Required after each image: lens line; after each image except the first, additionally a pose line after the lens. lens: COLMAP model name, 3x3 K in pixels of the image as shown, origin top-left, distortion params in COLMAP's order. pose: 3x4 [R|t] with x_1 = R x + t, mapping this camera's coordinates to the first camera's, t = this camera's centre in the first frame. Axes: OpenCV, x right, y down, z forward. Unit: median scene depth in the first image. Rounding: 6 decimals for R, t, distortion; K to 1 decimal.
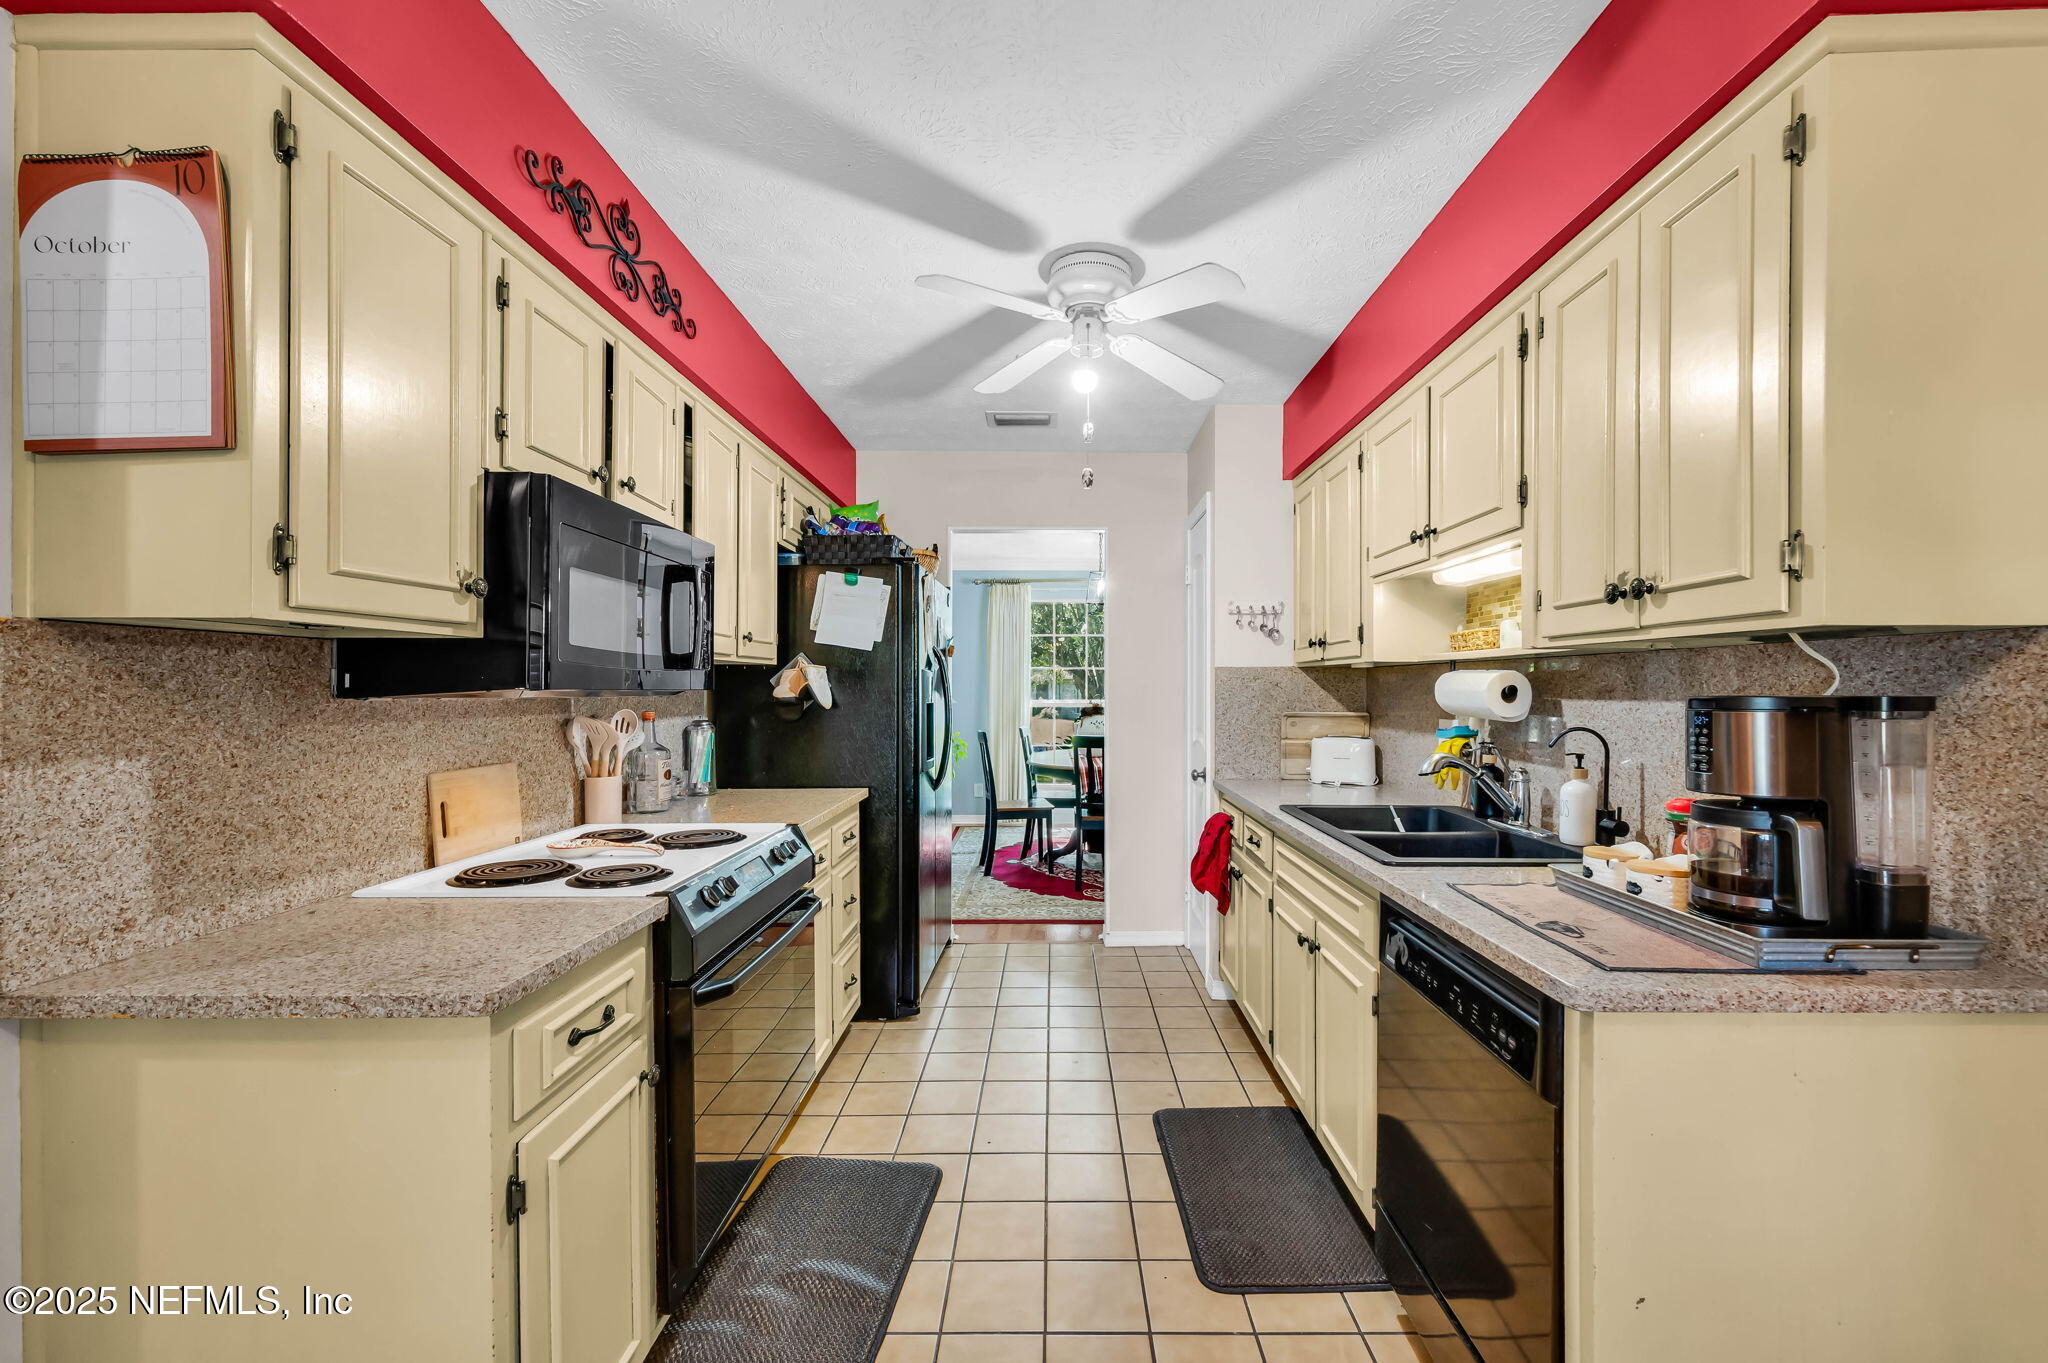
lens RADIAL K [[819.0, 0, 1034.2], [0, 819.0, 690.8], [0, 0, 1]] dist [-0.002041, -0.000105]
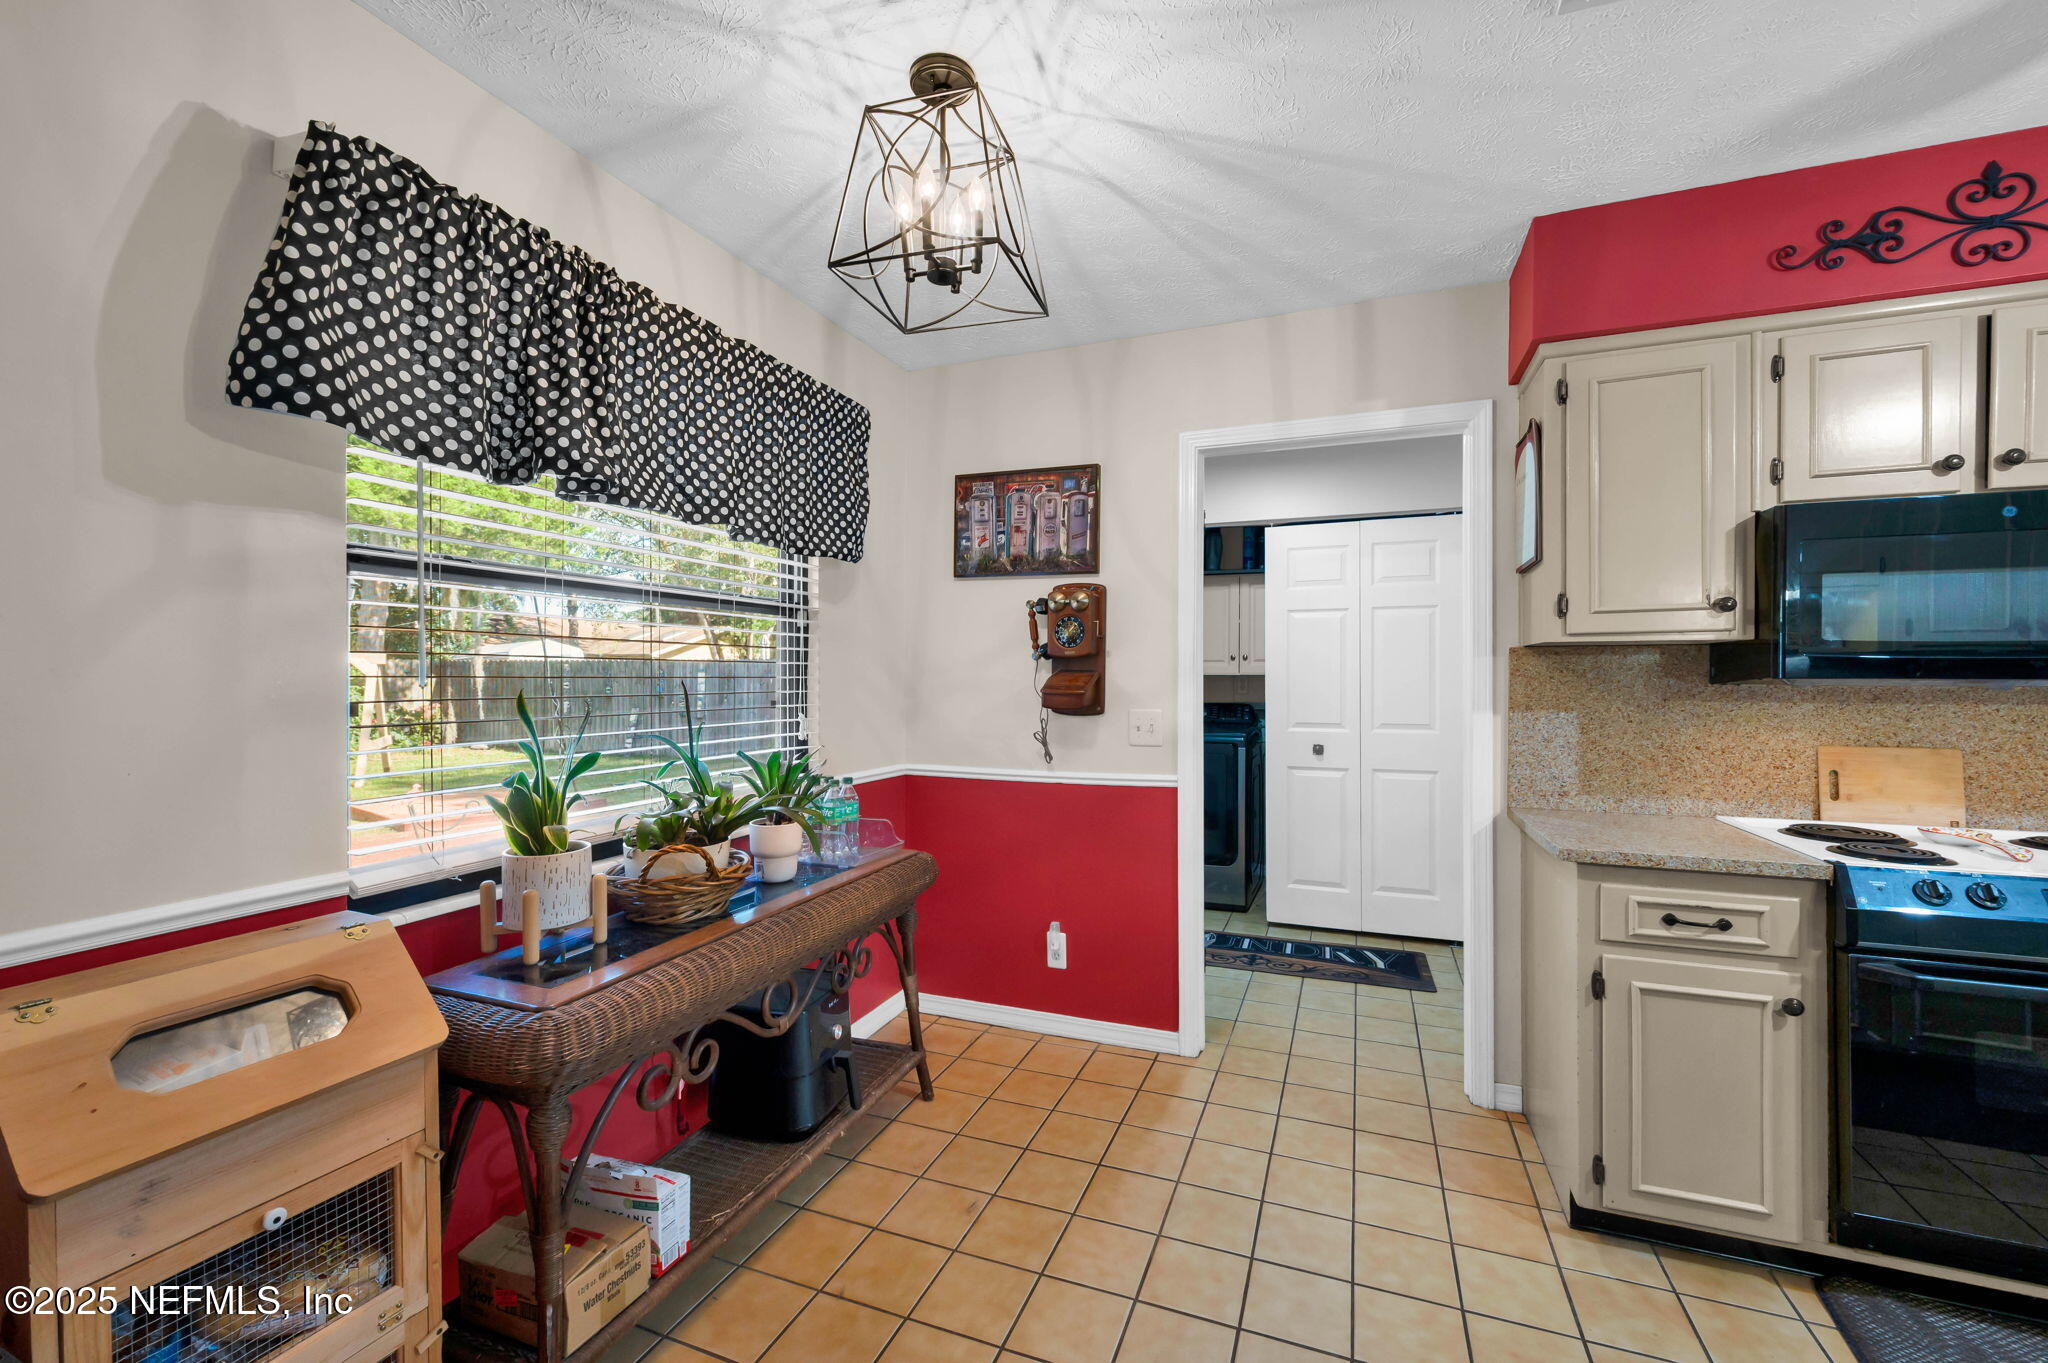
lens RADIAL K [[819.0, 0, 1061.6], [0, 819.0, 678.5], [0, 0, 1]] dist [-0.002041, -0.000105]
pose [[-0.331170, 0.002895, -0.943567, 1.059275], [-0.000507, 0.999995, 0.003246, -0.004991], [0.943571, 0.001553, -0.331166, 0.426140]]
